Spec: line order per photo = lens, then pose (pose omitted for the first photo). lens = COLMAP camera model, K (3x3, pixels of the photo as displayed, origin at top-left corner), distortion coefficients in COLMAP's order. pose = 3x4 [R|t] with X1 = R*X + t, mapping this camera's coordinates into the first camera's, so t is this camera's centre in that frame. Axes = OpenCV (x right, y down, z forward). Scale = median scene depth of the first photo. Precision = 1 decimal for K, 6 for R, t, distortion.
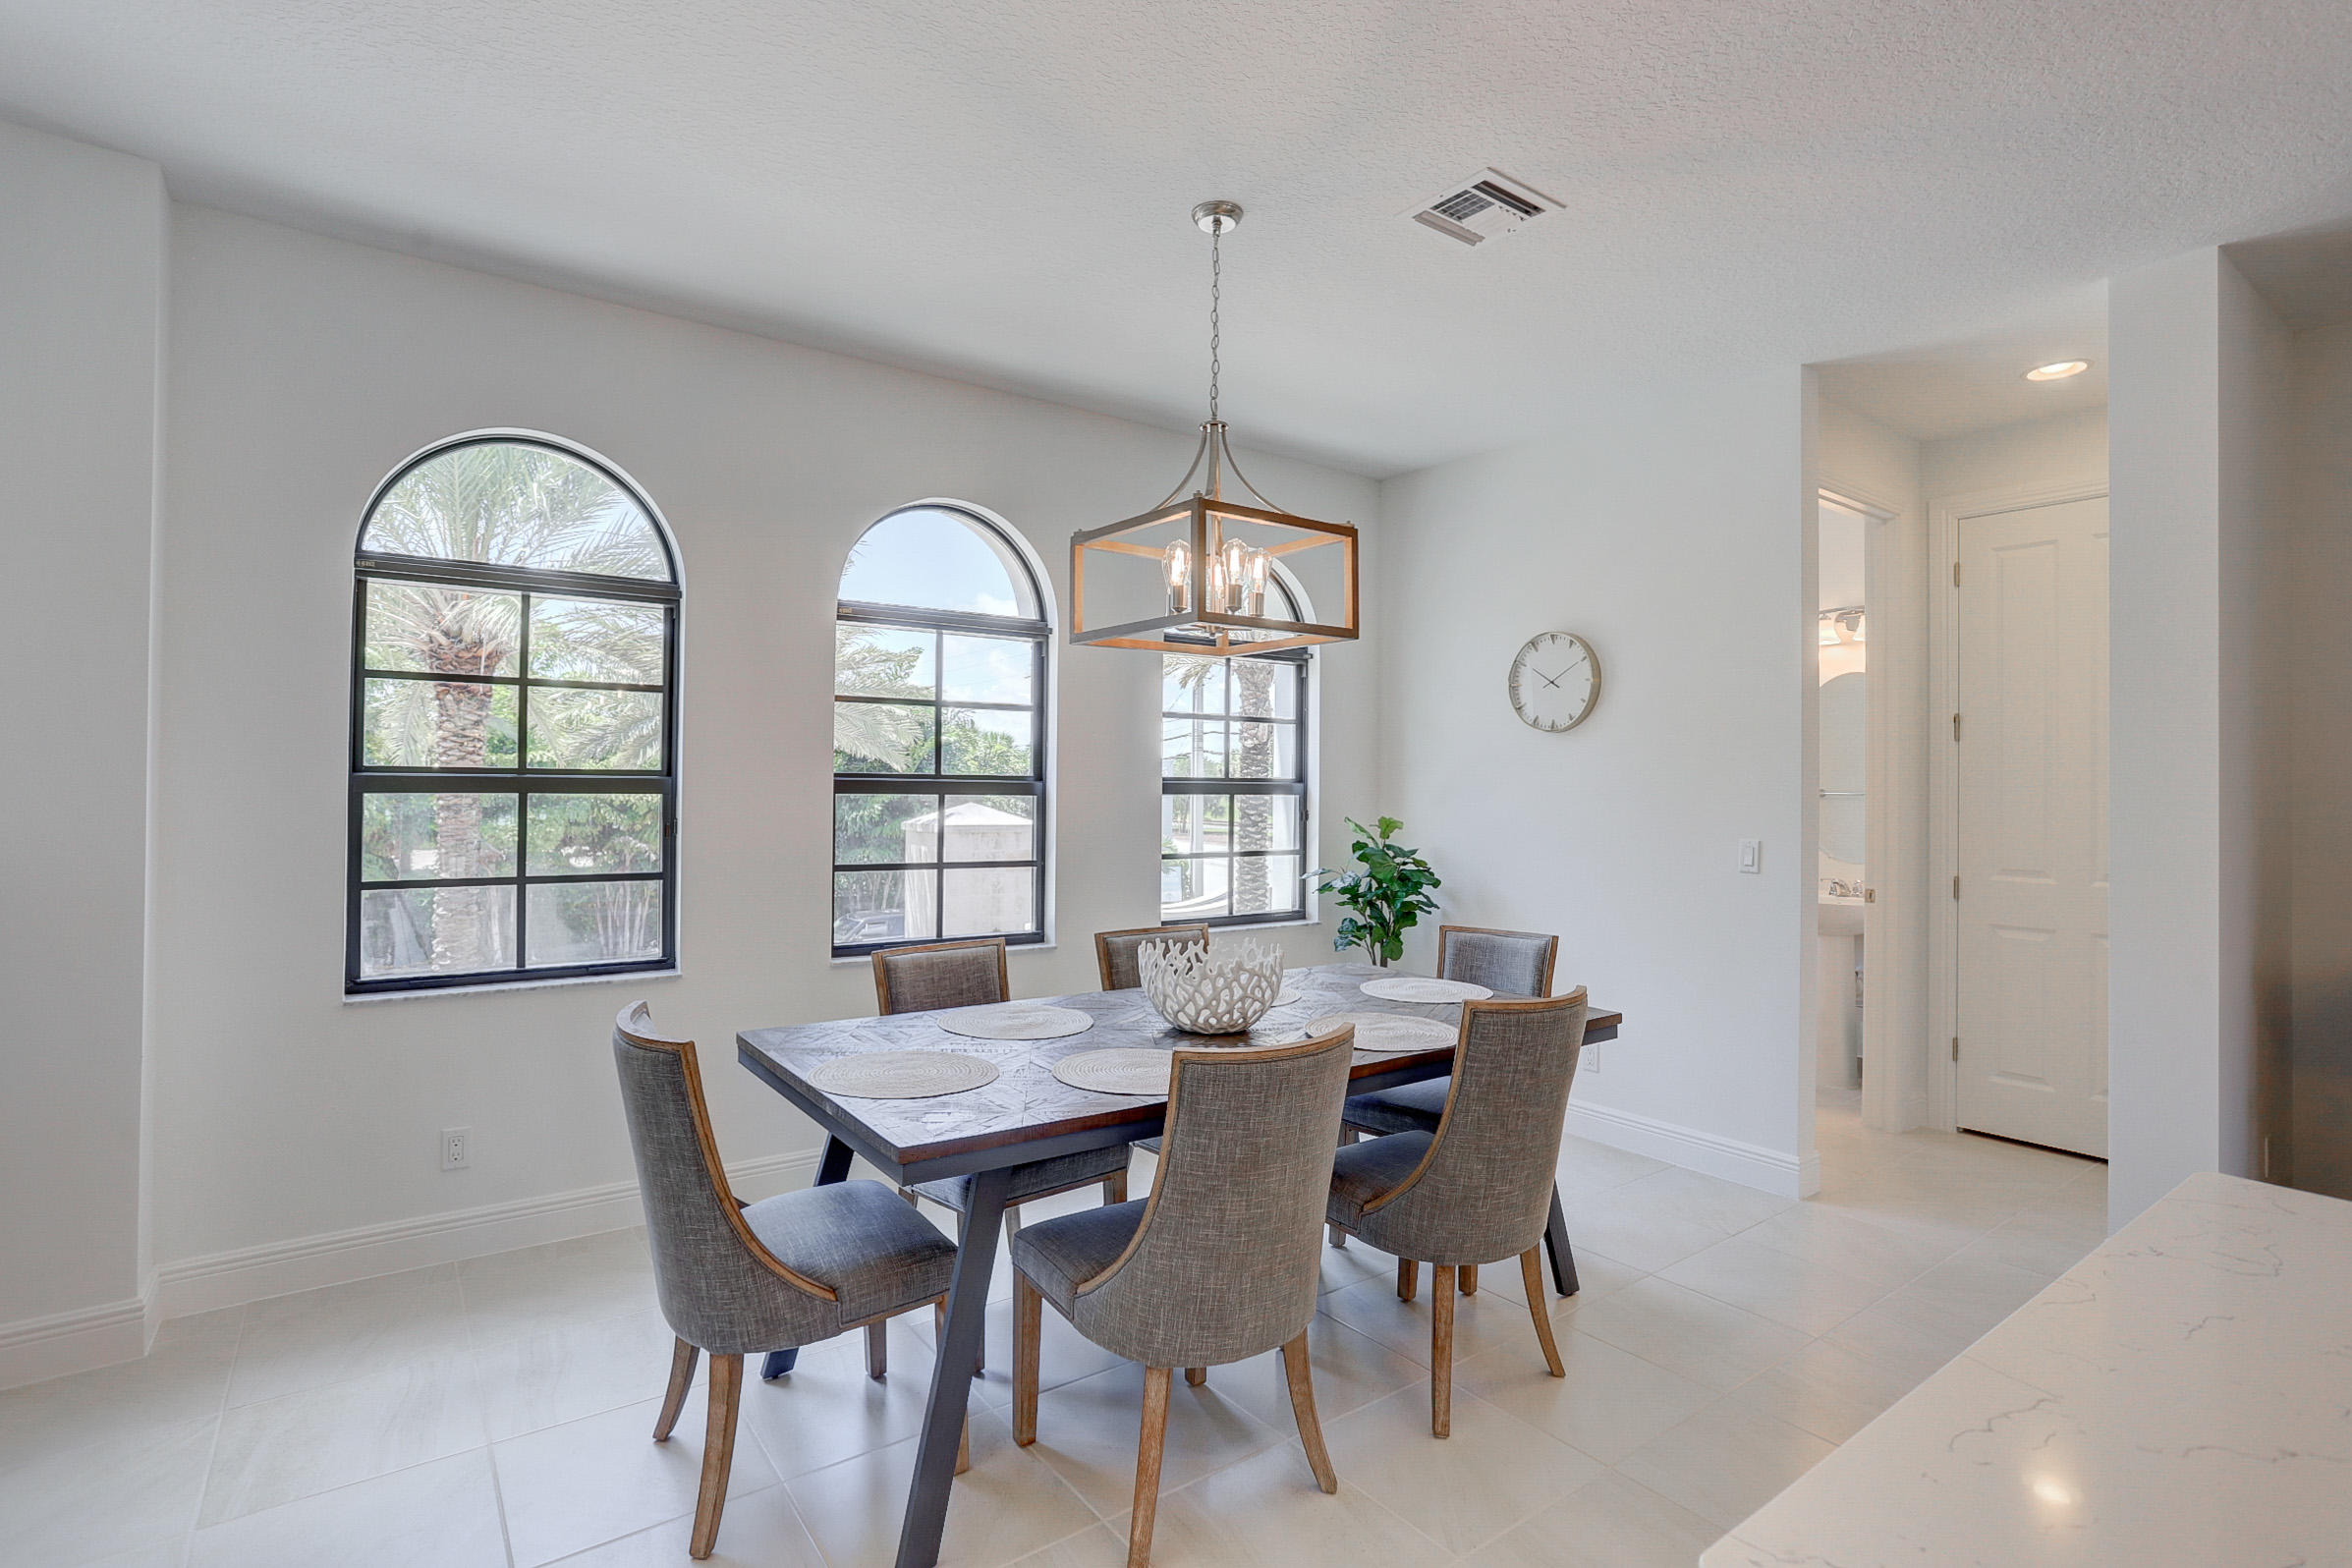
lens RADIAL K [[1127.7, 0, 1161.7], [0, 1127.7, 776.1], [0, 0, 1]] dist [-0.039929, 0.025840]
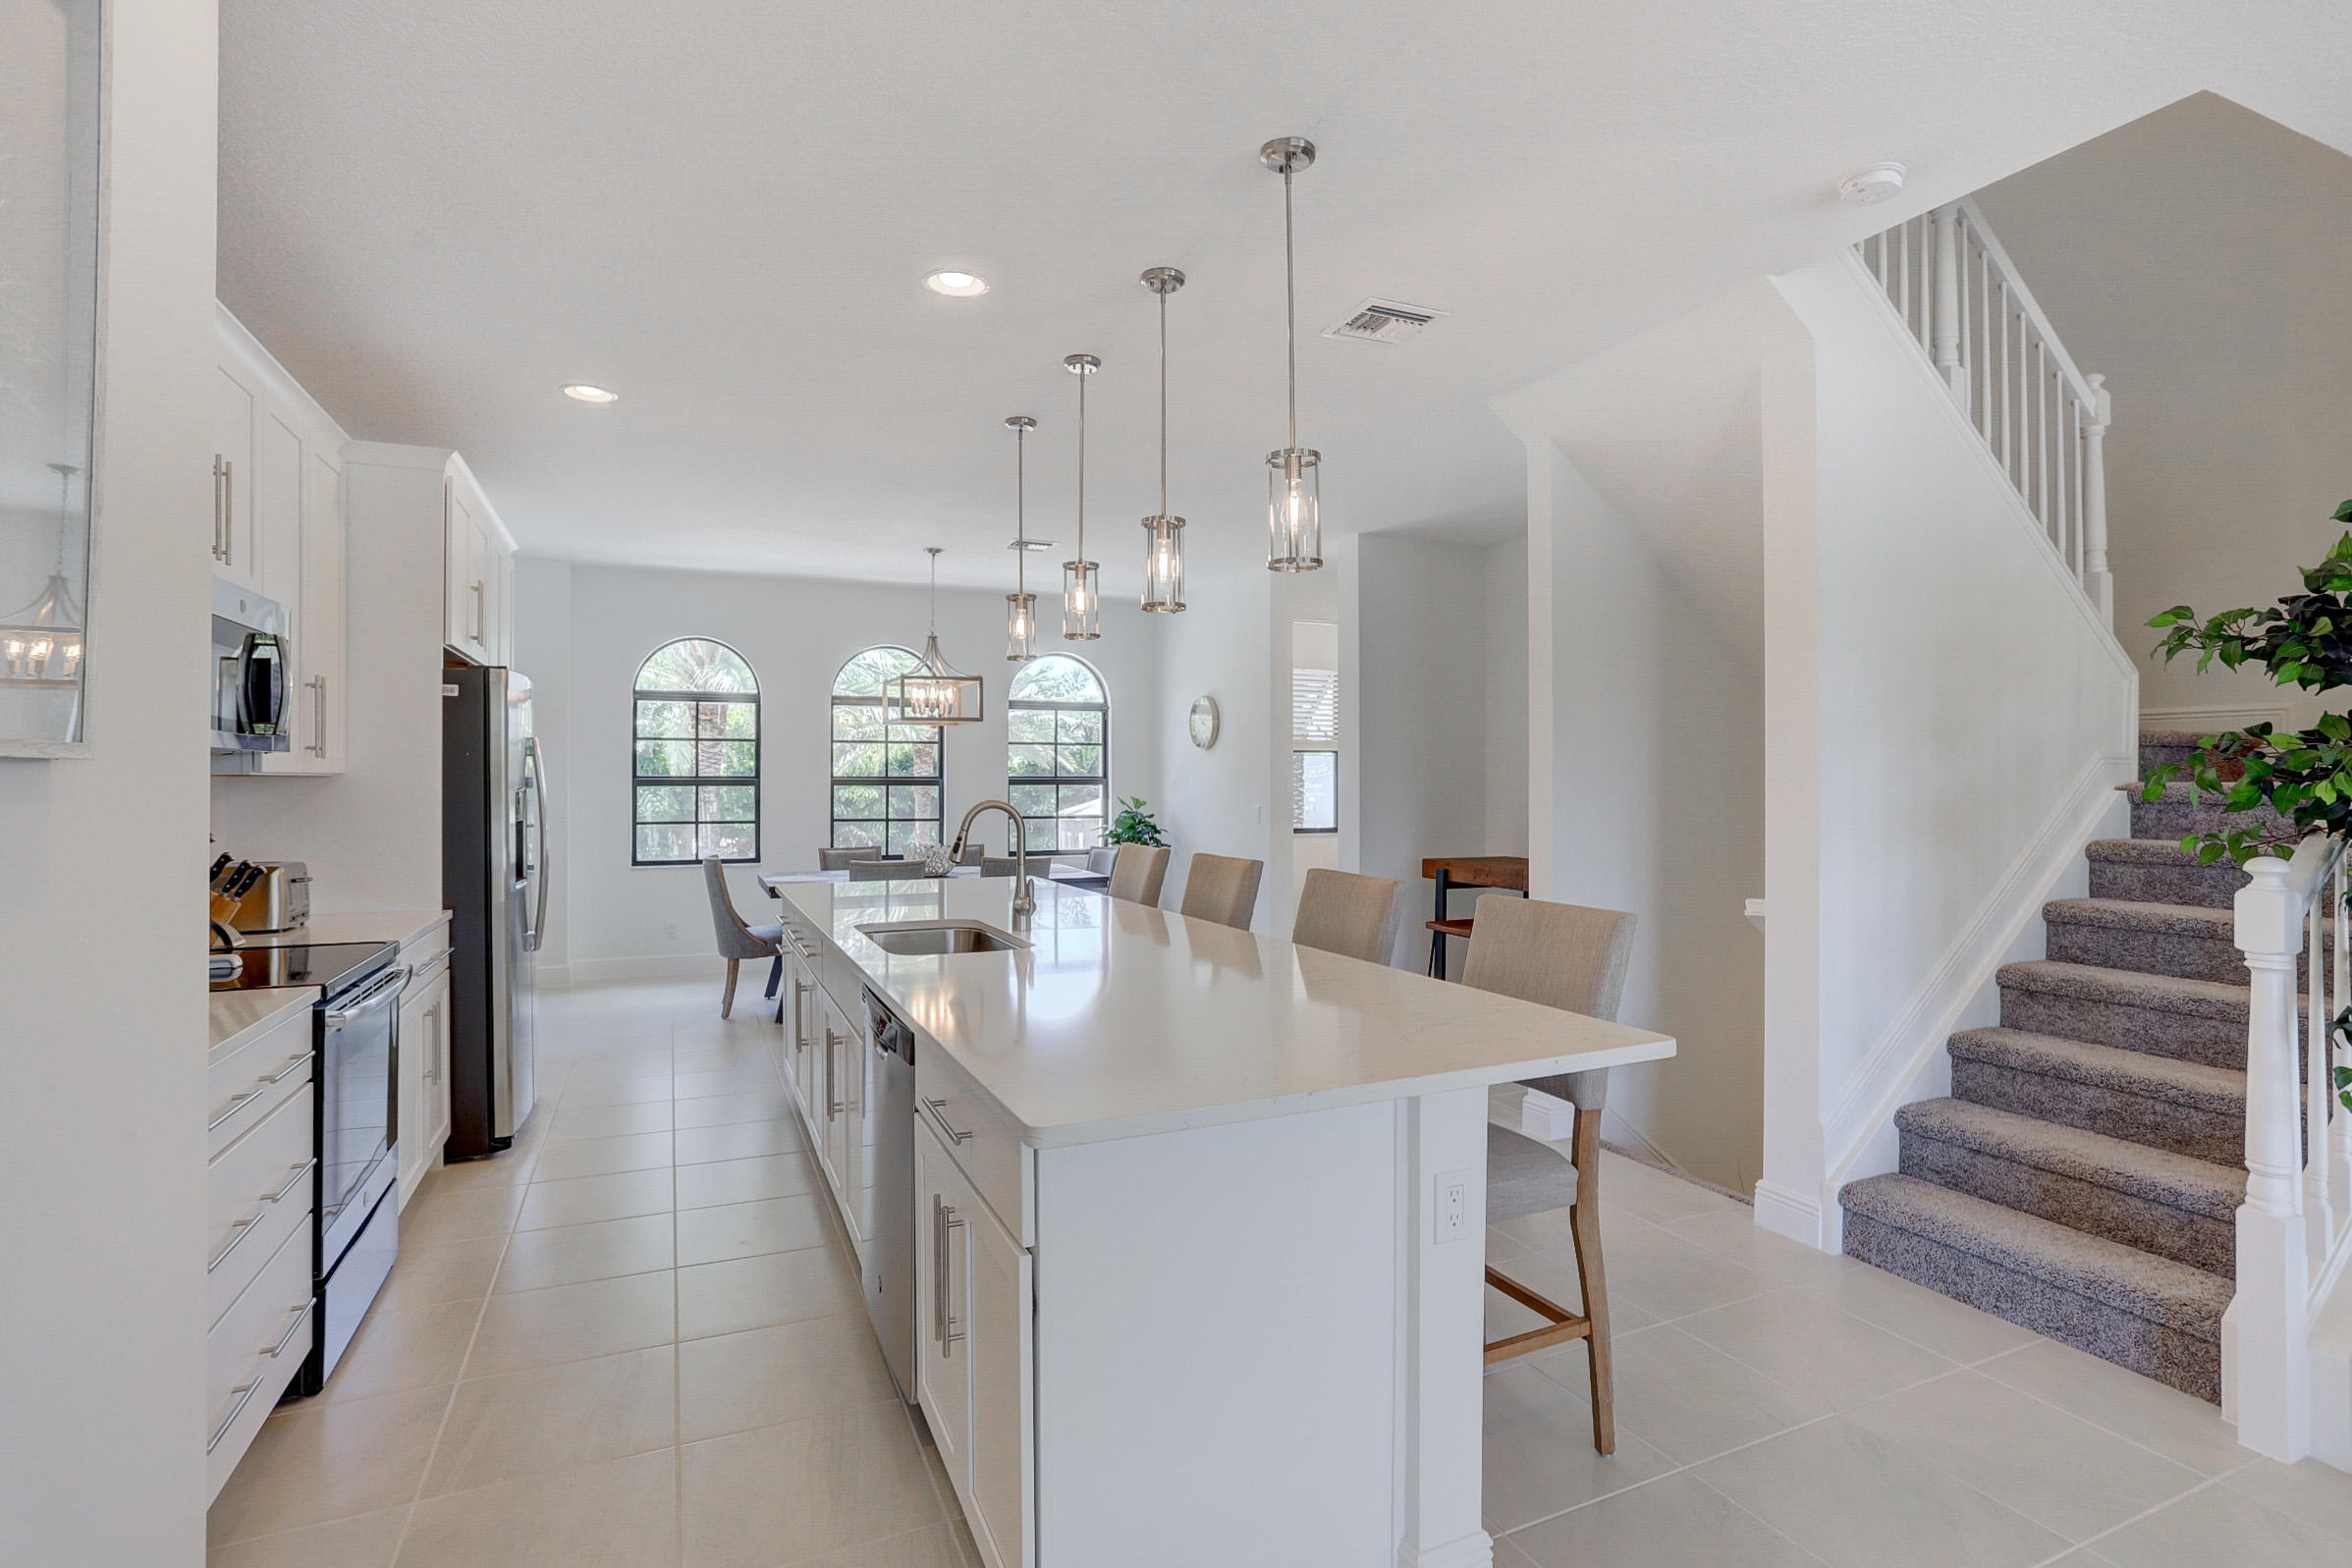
lens RADIAL K [[1127.7, 0, 1178.3], [0, 1127.7, 775.4], [0, 0, 1]] dist [-0.057471, 0.027389]
pose [[0.982079, -0.011922, -0.188092, 0.887543], [0.012201, 0.999926, 0.000326, 0.003981], [0.188074, -0.002615, 0.982151, -1.151787]]
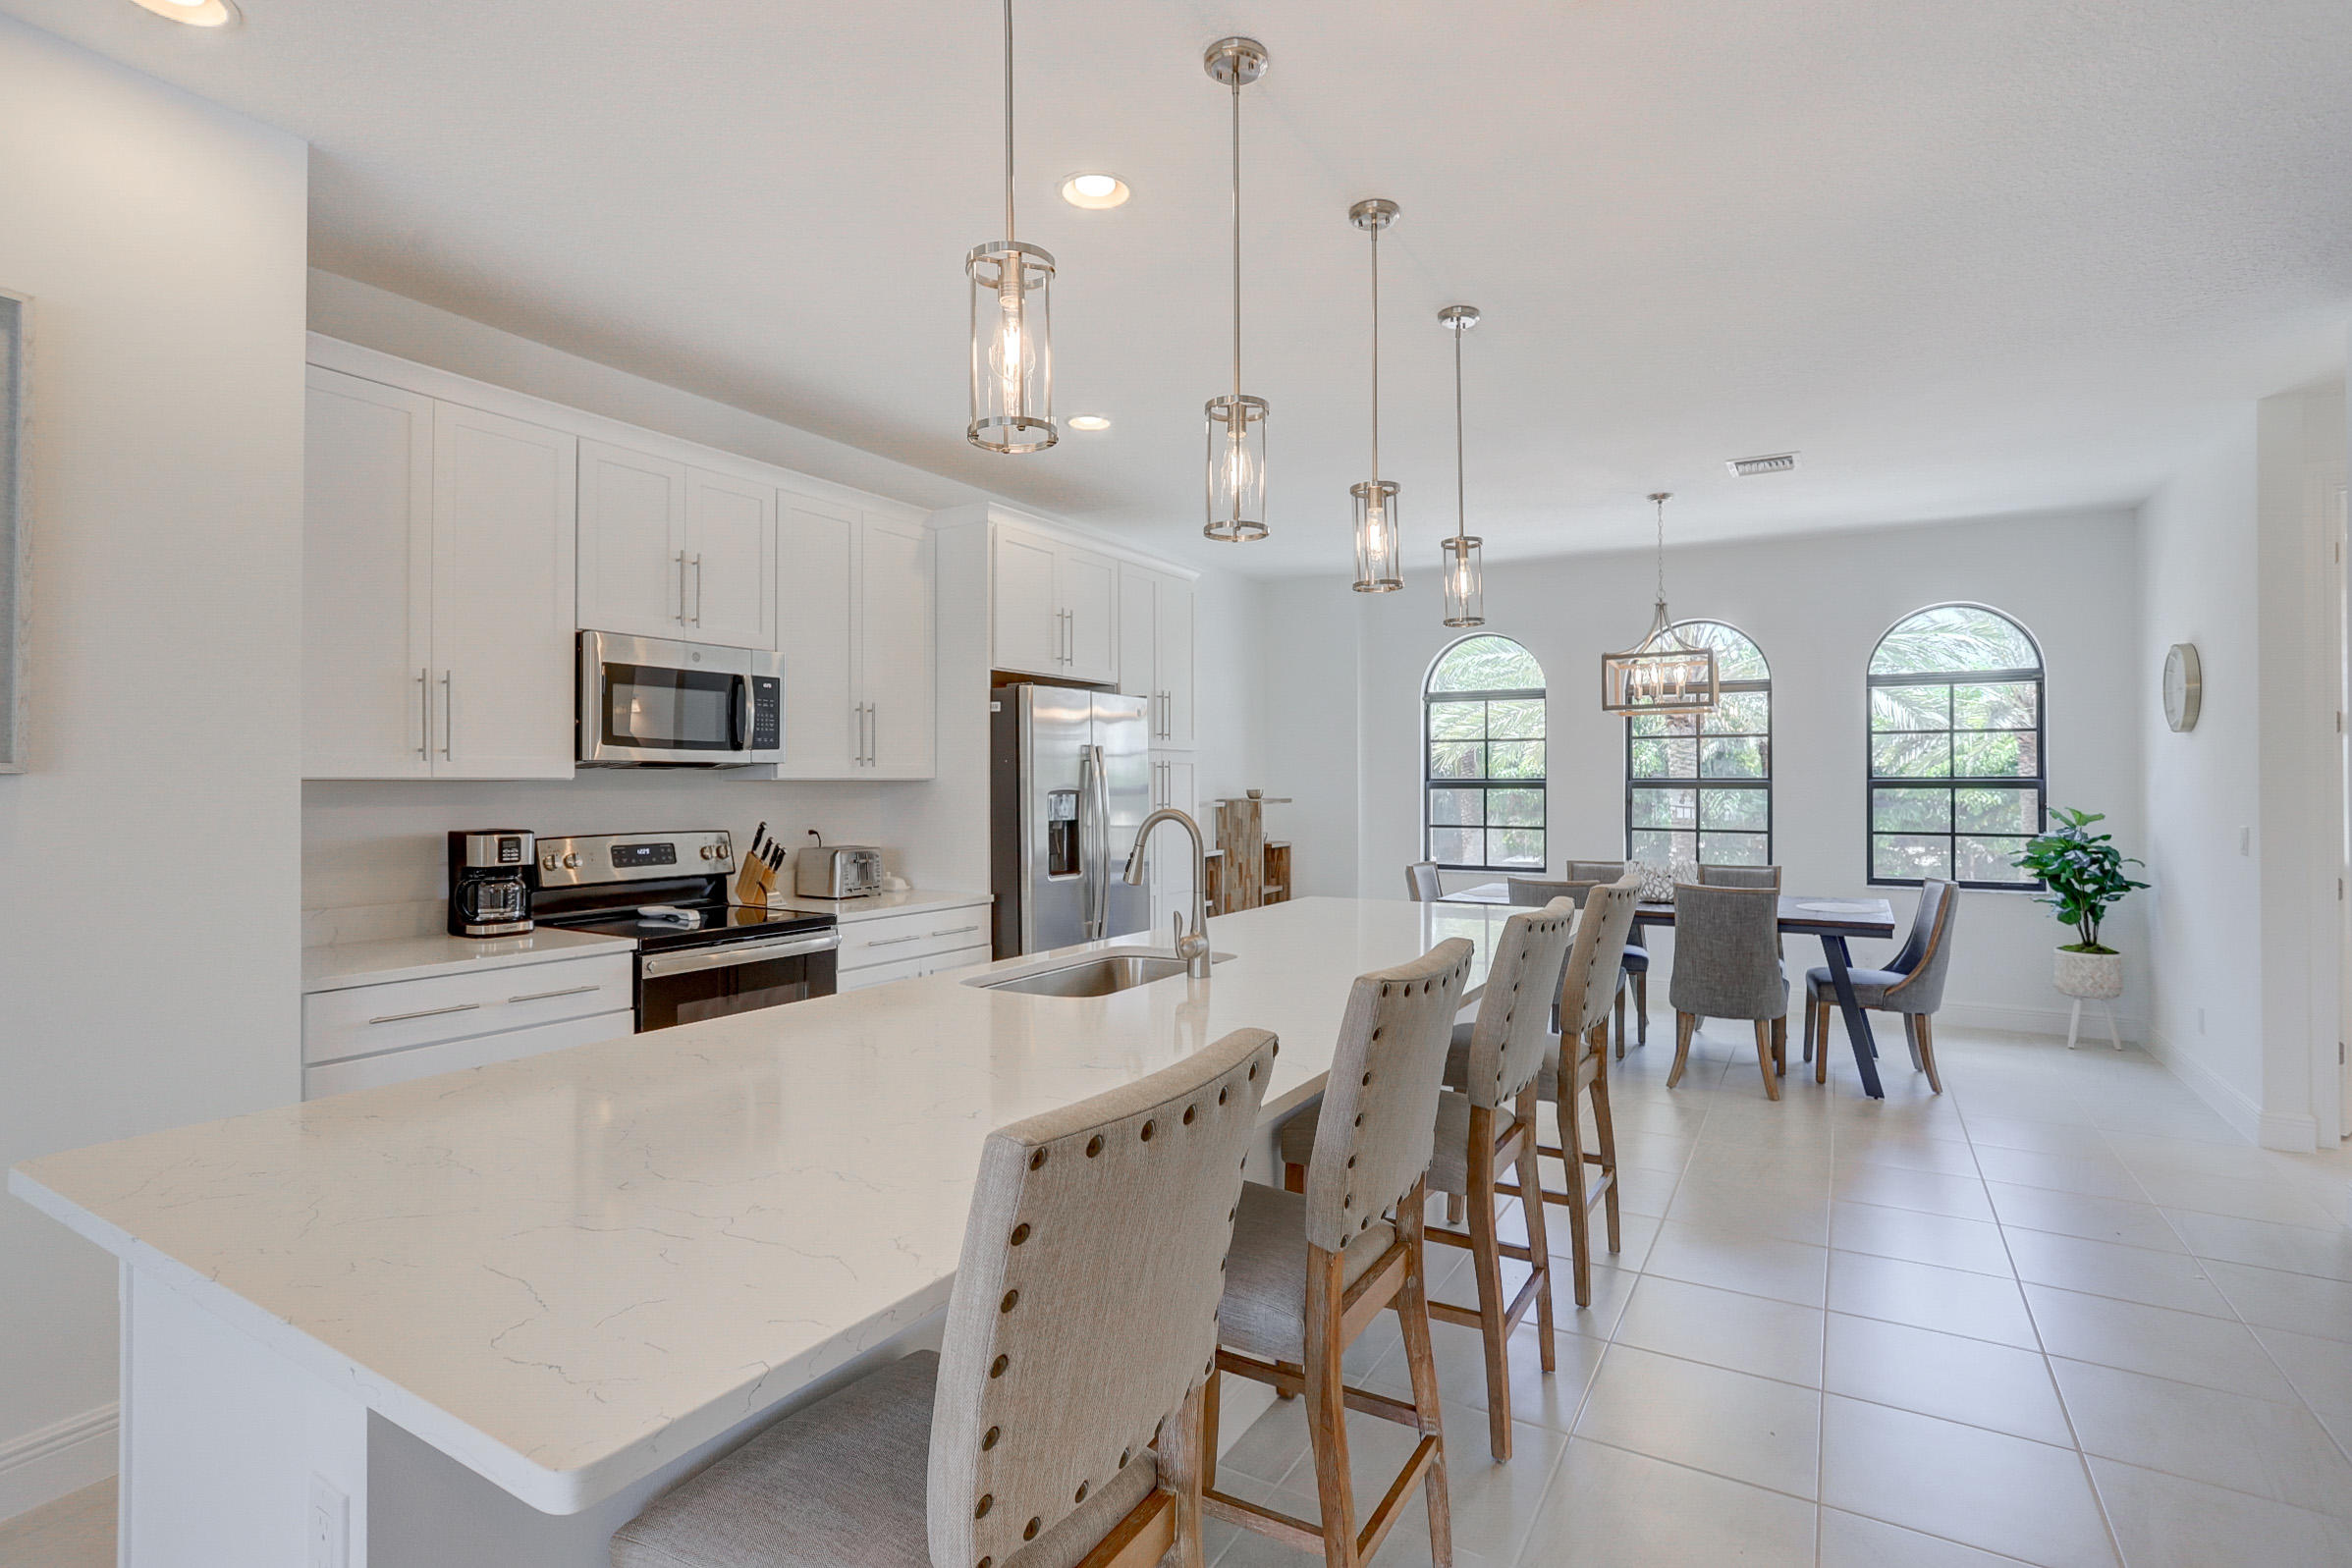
lens RADIAL K [[1127.7, 0, 1178.3], [0, 1127.7, 775.4], [0, 0, 1]] dist [-0.057471, 0.027389]
pose [[0.406582, -0.016516, -0.913465, 1.278796], [0.010879, 0.999853, -0.013236, 0.011290], [0.913550, -0.004556, 0.406702, -0.514031]]
